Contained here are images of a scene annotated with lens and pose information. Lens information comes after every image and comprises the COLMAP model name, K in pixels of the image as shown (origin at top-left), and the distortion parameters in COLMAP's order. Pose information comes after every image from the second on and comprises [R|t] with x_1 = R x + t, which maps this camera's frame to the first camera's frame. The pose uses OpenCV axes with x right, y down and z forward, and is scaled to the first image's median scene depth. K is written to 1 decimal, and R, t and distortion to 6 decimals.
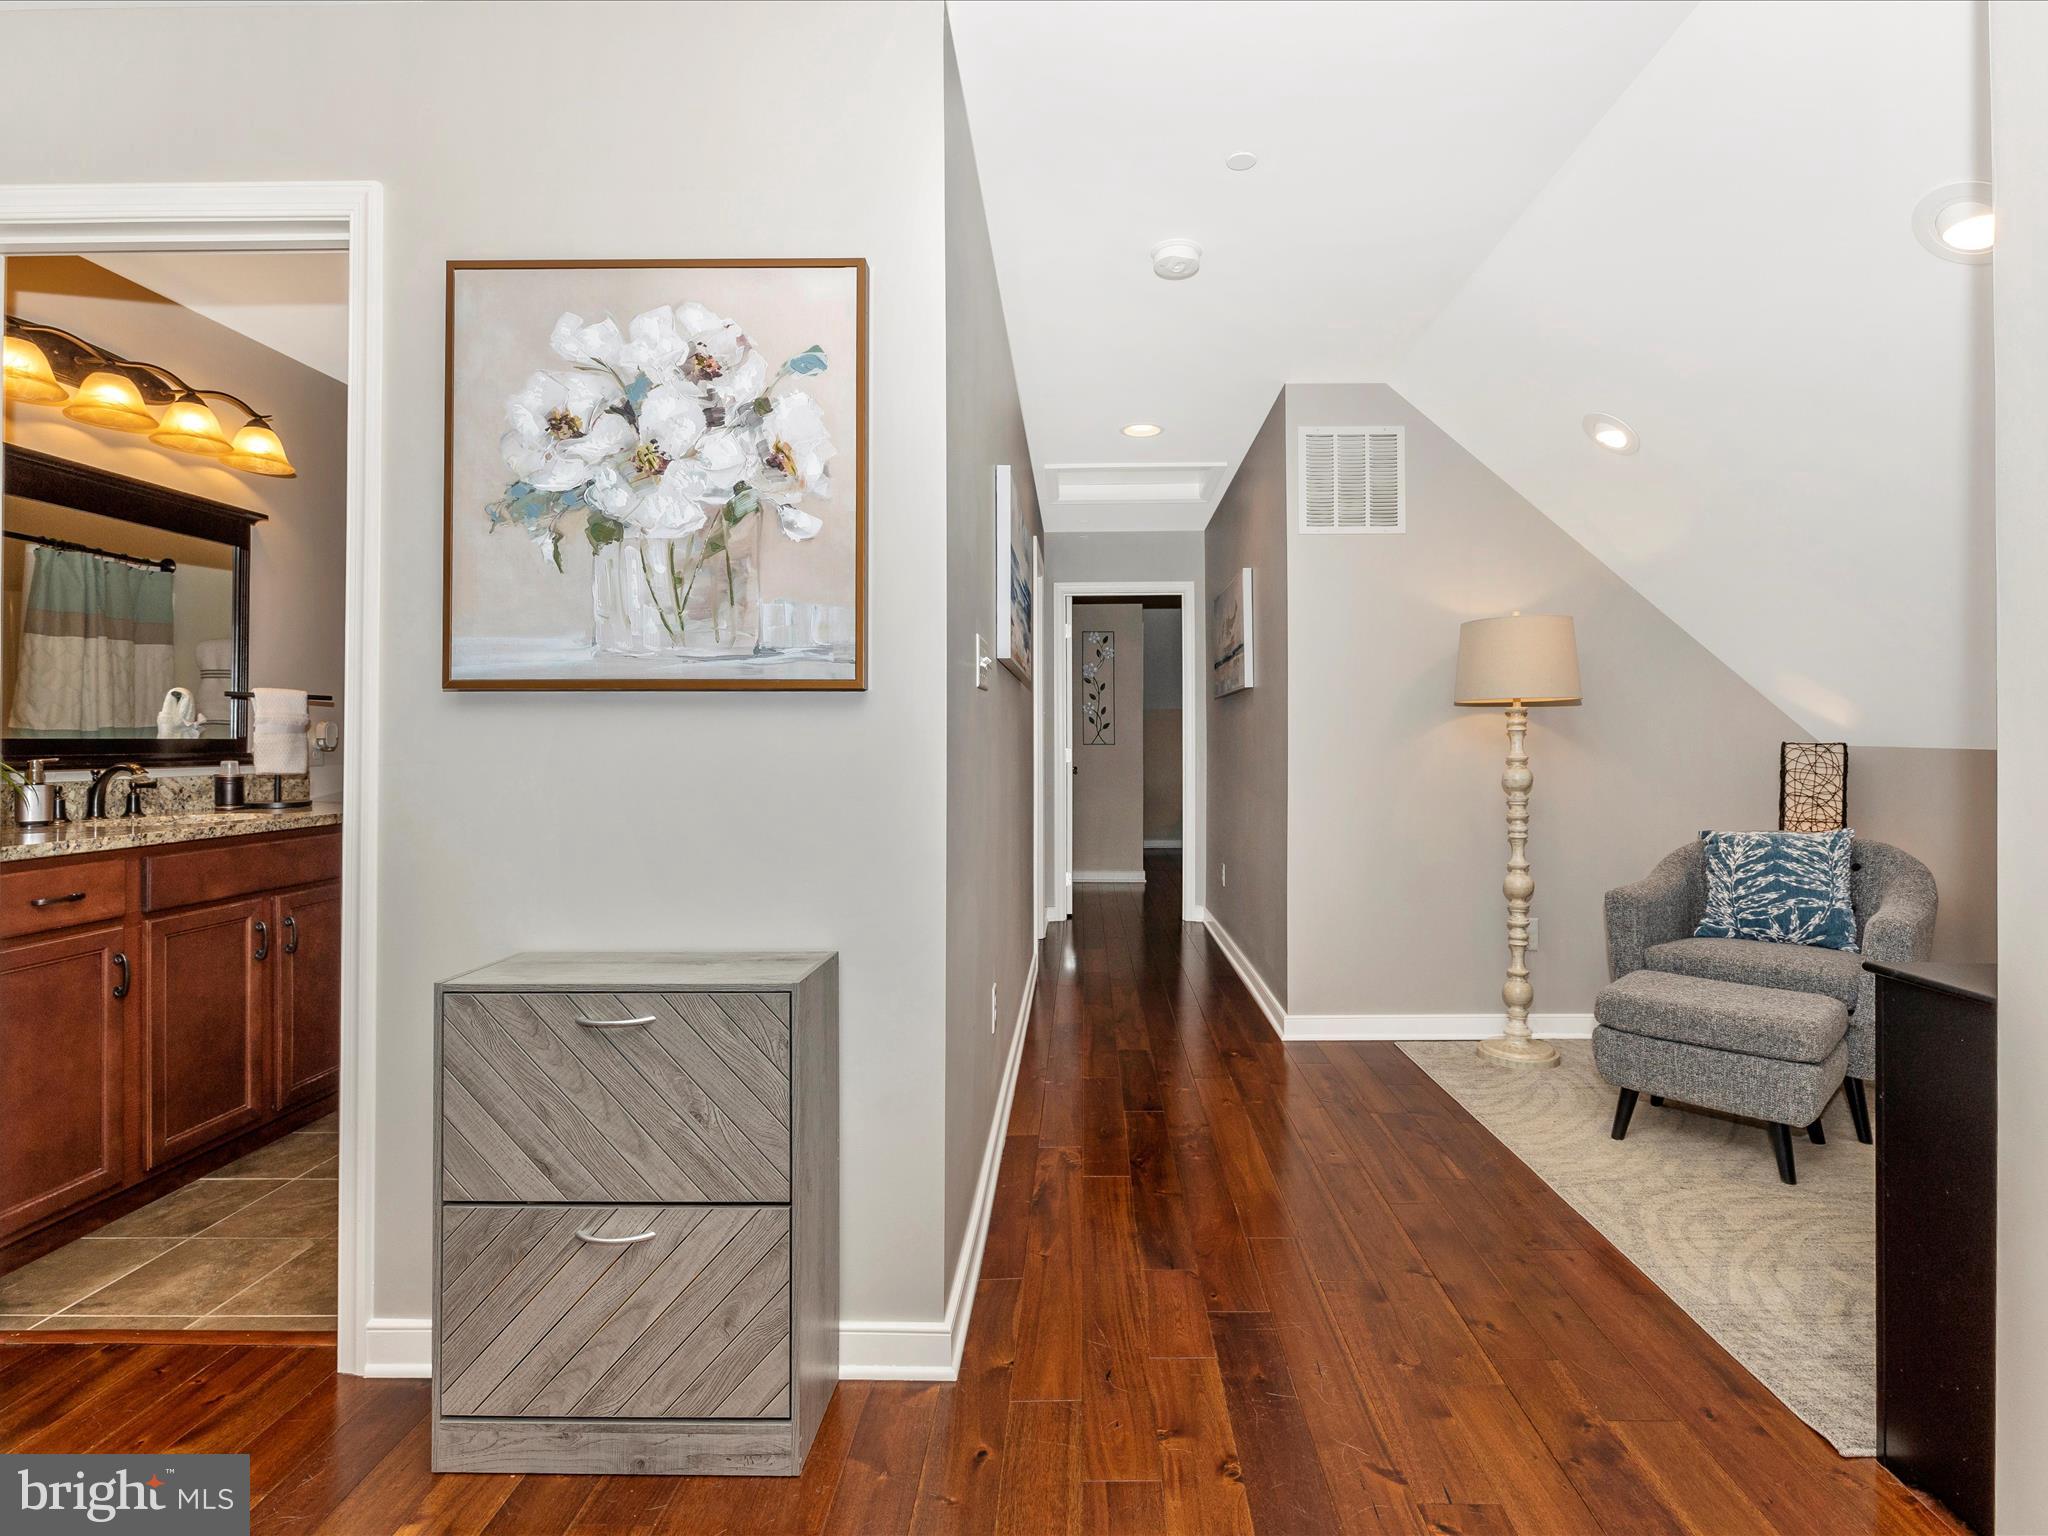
lens RADIAL K [[1277.8, 0, 1031.1], [0, 1277.8, 731.9], [0, 0, 1]] dist [-0.003455, -0.000385]
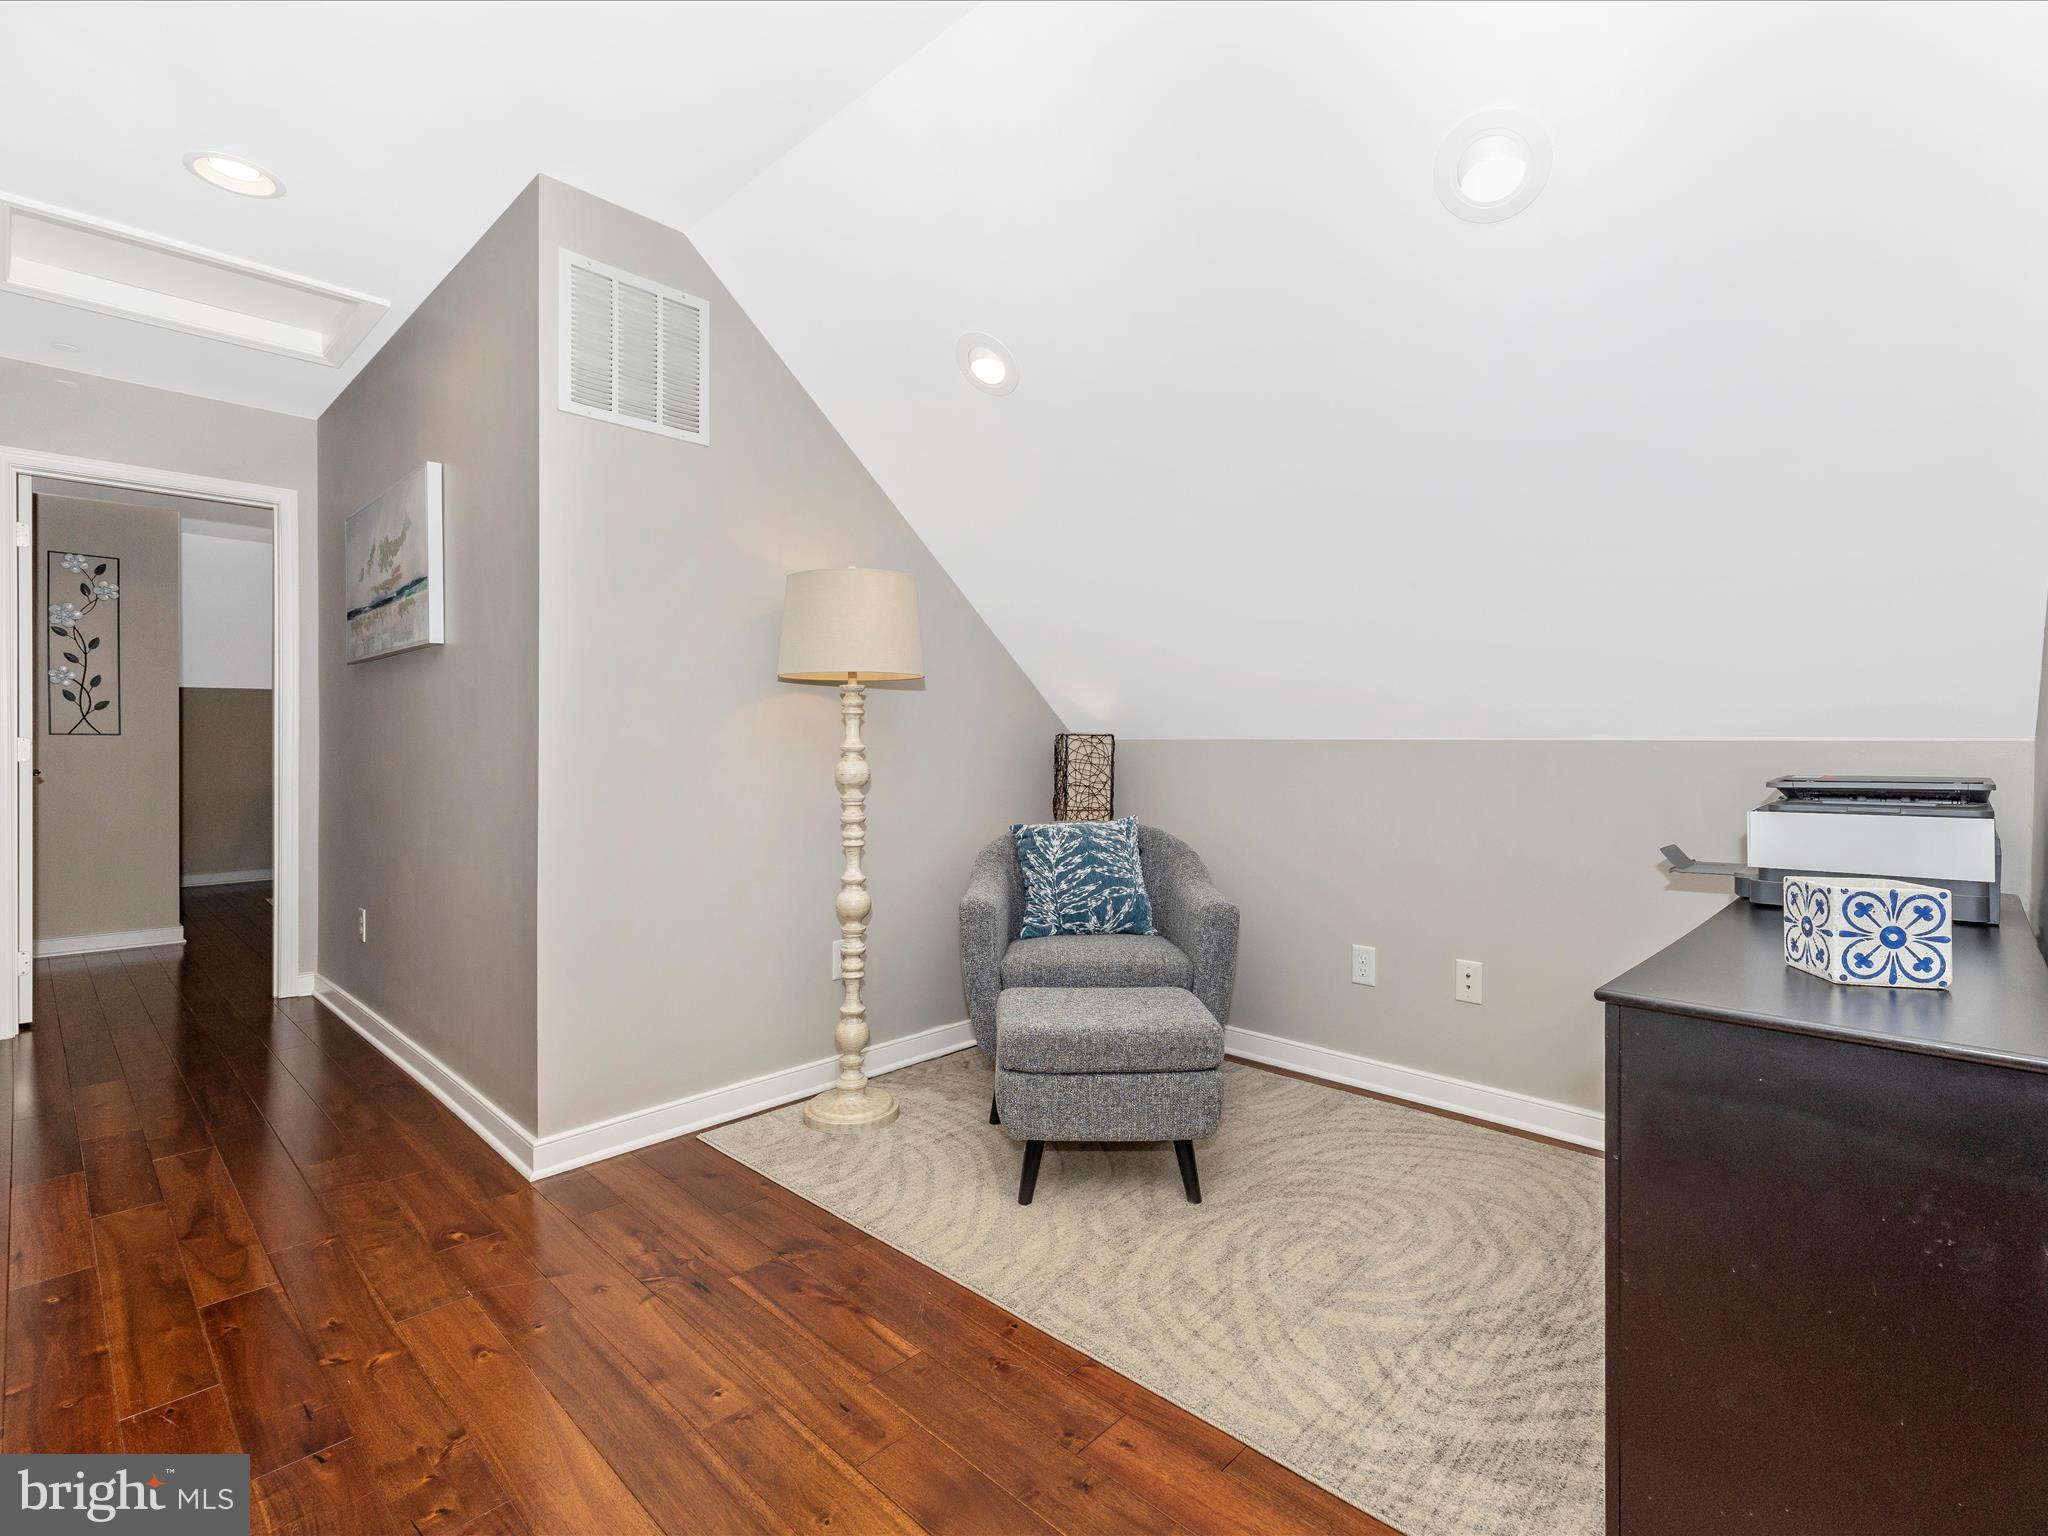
lens RADIAL K [[961.7, 0, 1029.9], [0, 961.7, 751.2], [0, 0, 1]] dist [-0.001805, -0.000069]
pose [[0.642012, 0.002787, 0.766690, -0.016835], [-0.008202, 0.999961, 0.003233, 0.020288], [-0.766651, -0.008364, 0.642010, 0.537068]]
